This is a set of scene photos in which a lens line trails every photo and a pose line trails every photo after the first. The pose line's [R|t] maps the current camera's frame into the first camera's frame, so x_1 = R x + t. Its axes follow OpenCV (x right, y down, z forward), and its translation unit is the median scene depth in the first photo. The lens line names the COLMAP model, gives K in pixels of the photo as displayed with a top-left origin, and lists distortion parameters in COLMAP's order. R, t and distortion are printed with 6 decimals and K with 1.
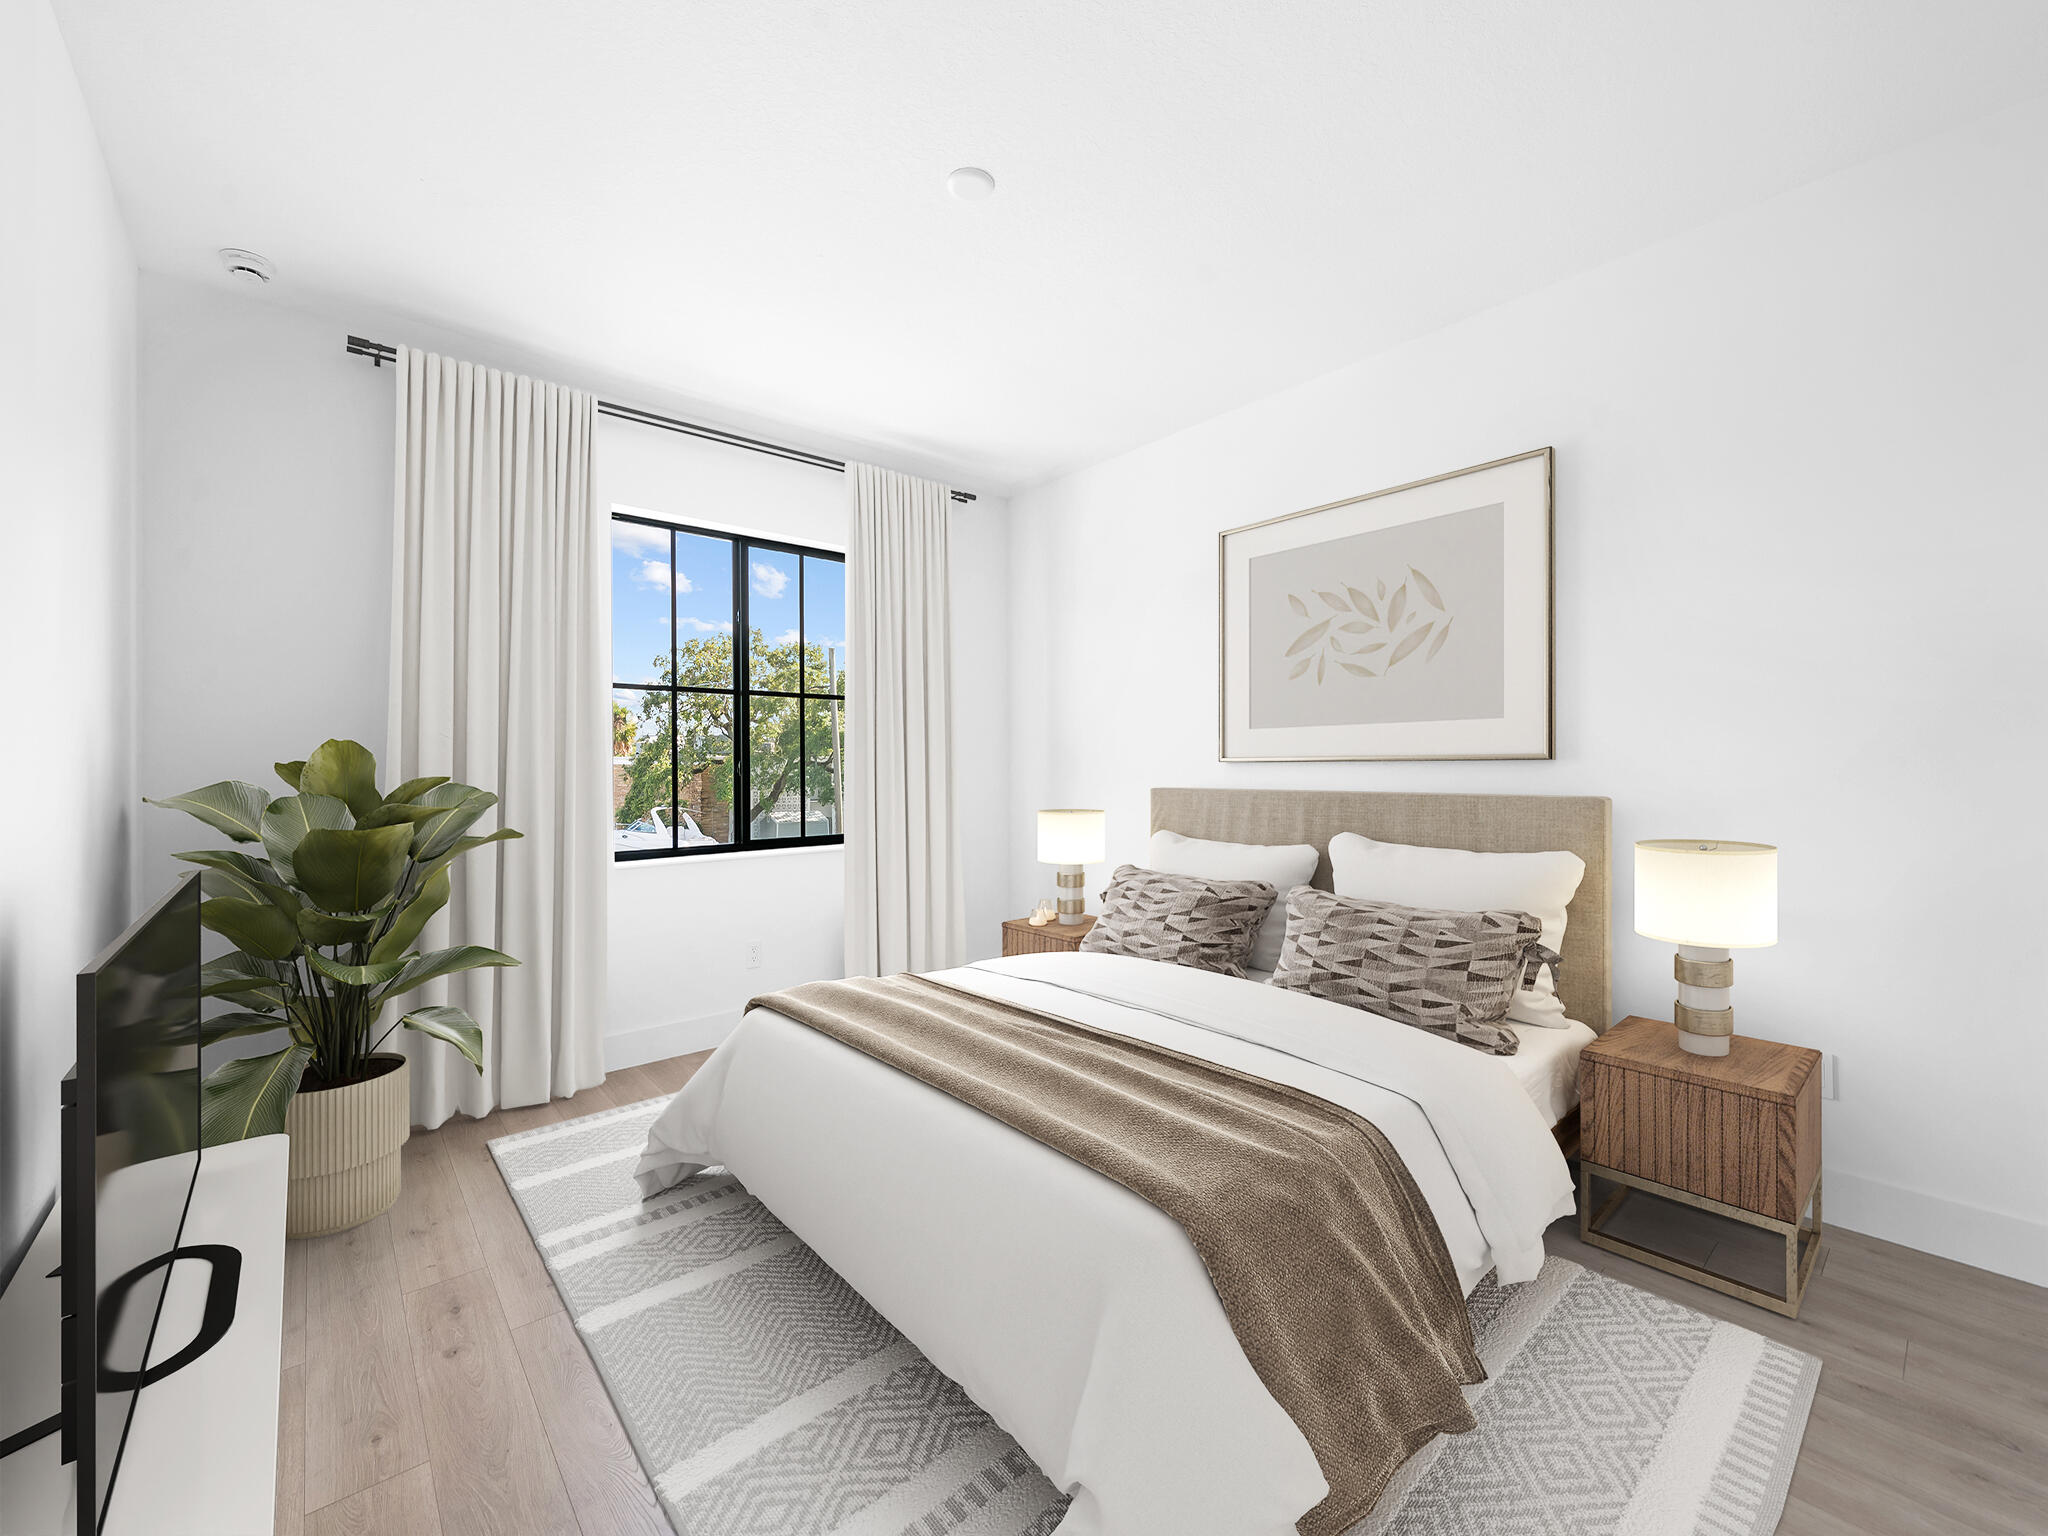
lens RADIAL K [[822.3, 0, 1019.6], [0, 822.3, 760.8], [0, 0, 1]] dist [0.000934, -0.000097]
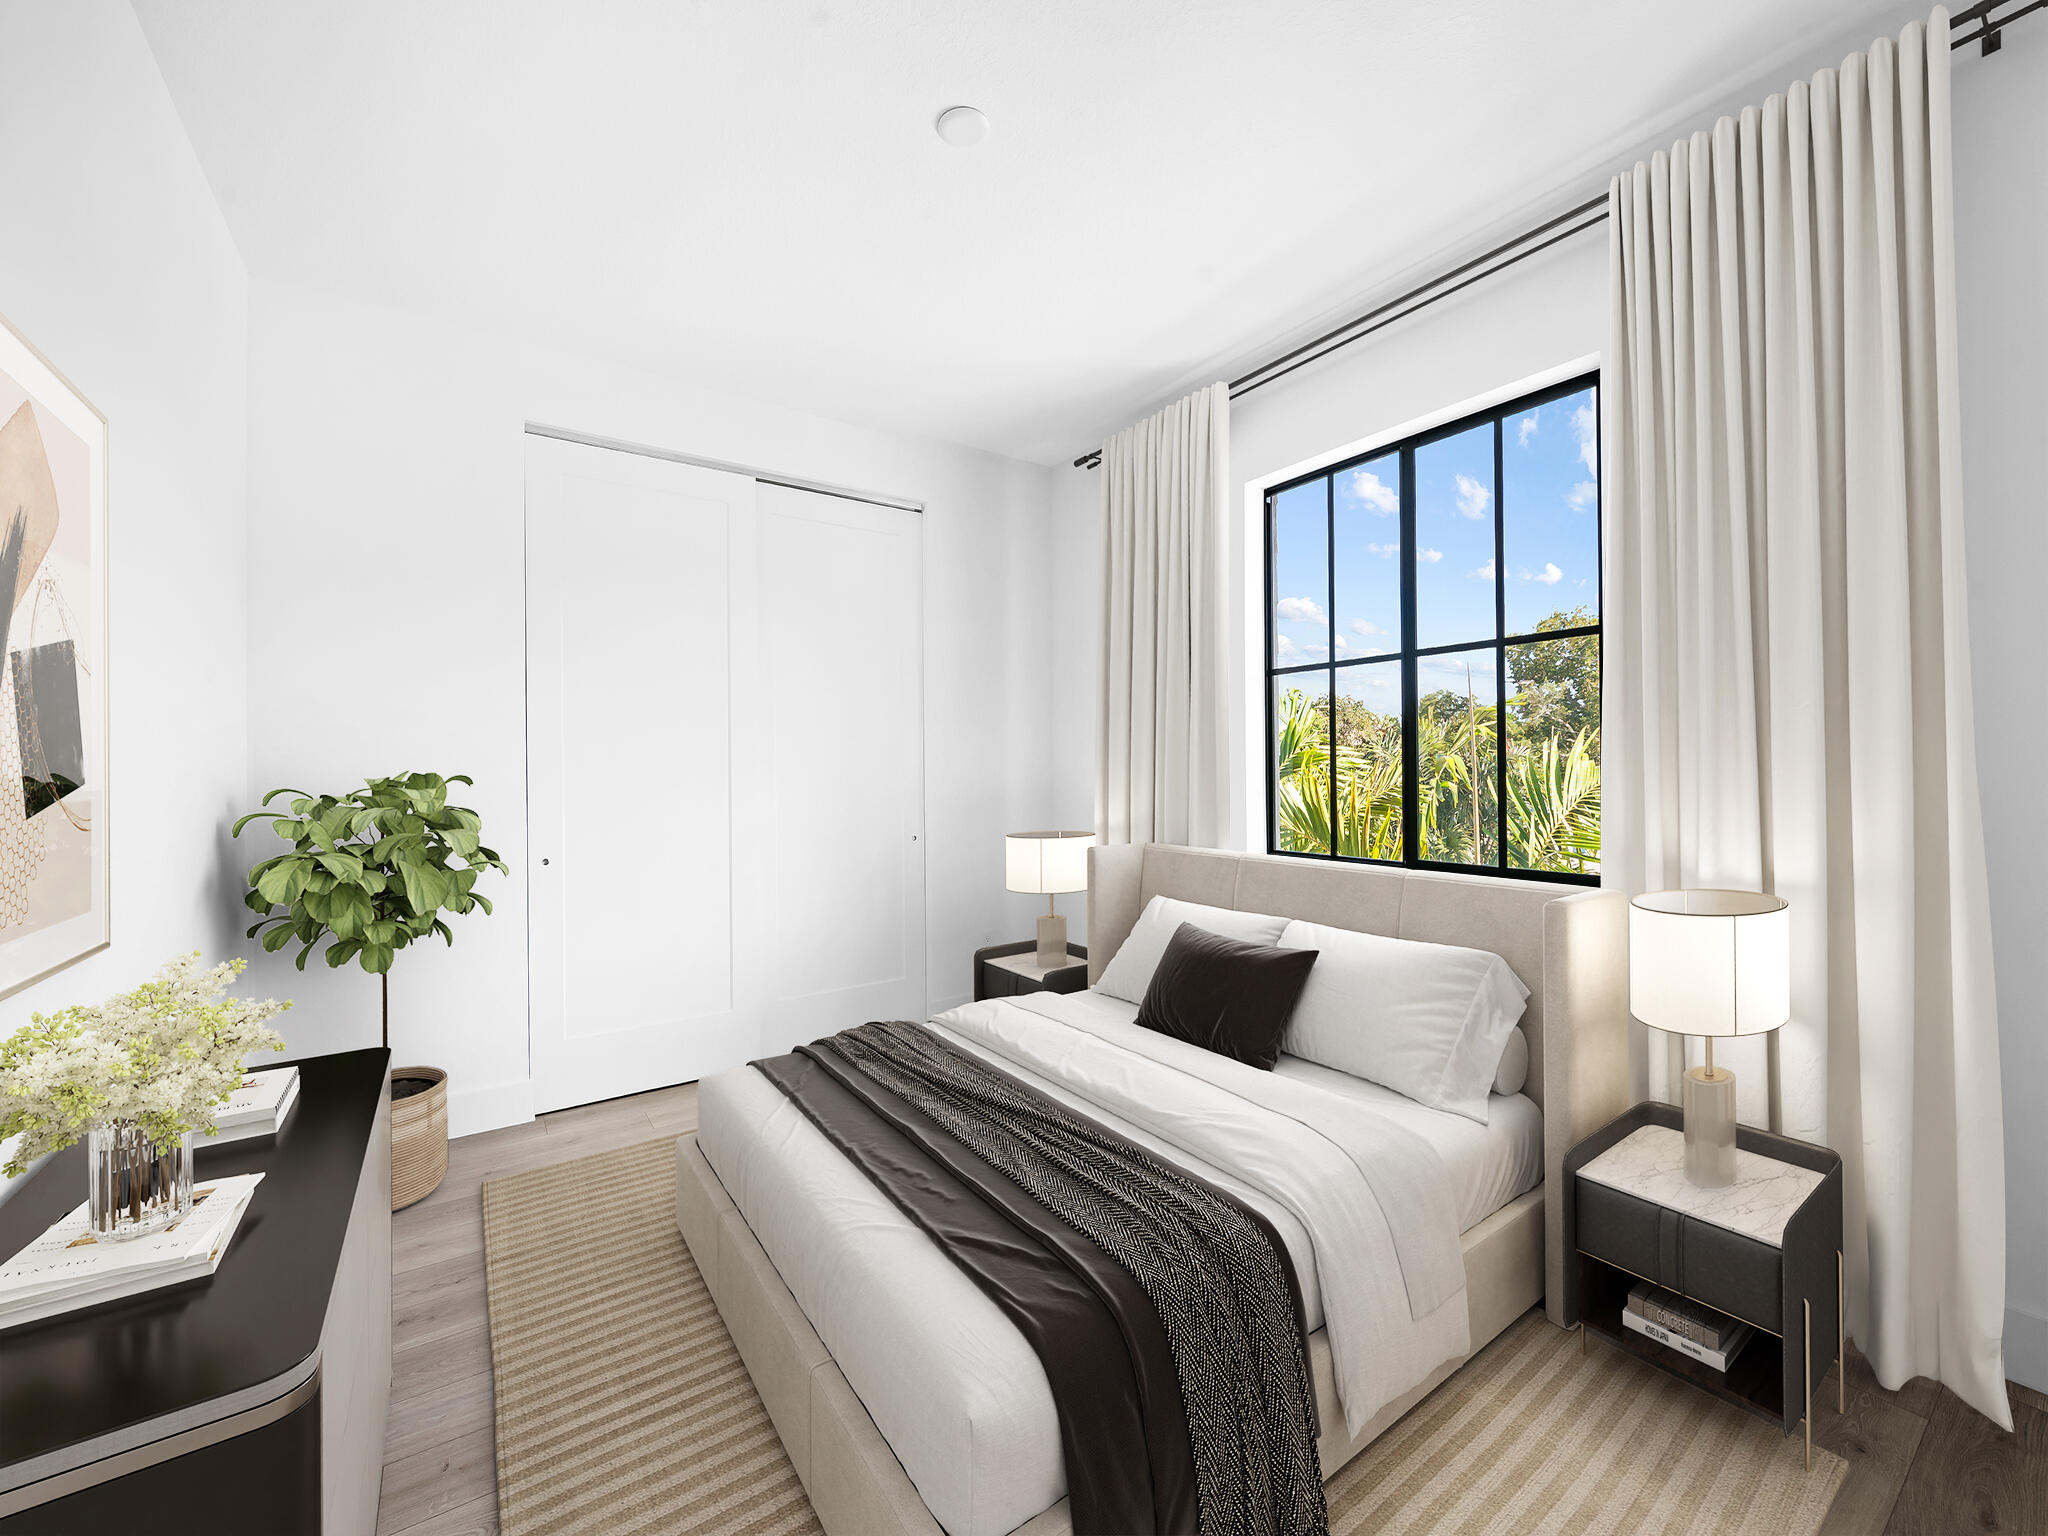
lens RADIAL K [[822.3, 0, 1029.8], [0, 822.3, 765.8], [0, 0, 1]] dist [0.000934, -0.000097]
pose [[-0.108488, -0.005901, -0.994080, 0.395501], [0.013993, 0.999874, -0.007463, 0.014168], [0.993999, -0.014720, -0.108391, 0.710124]]
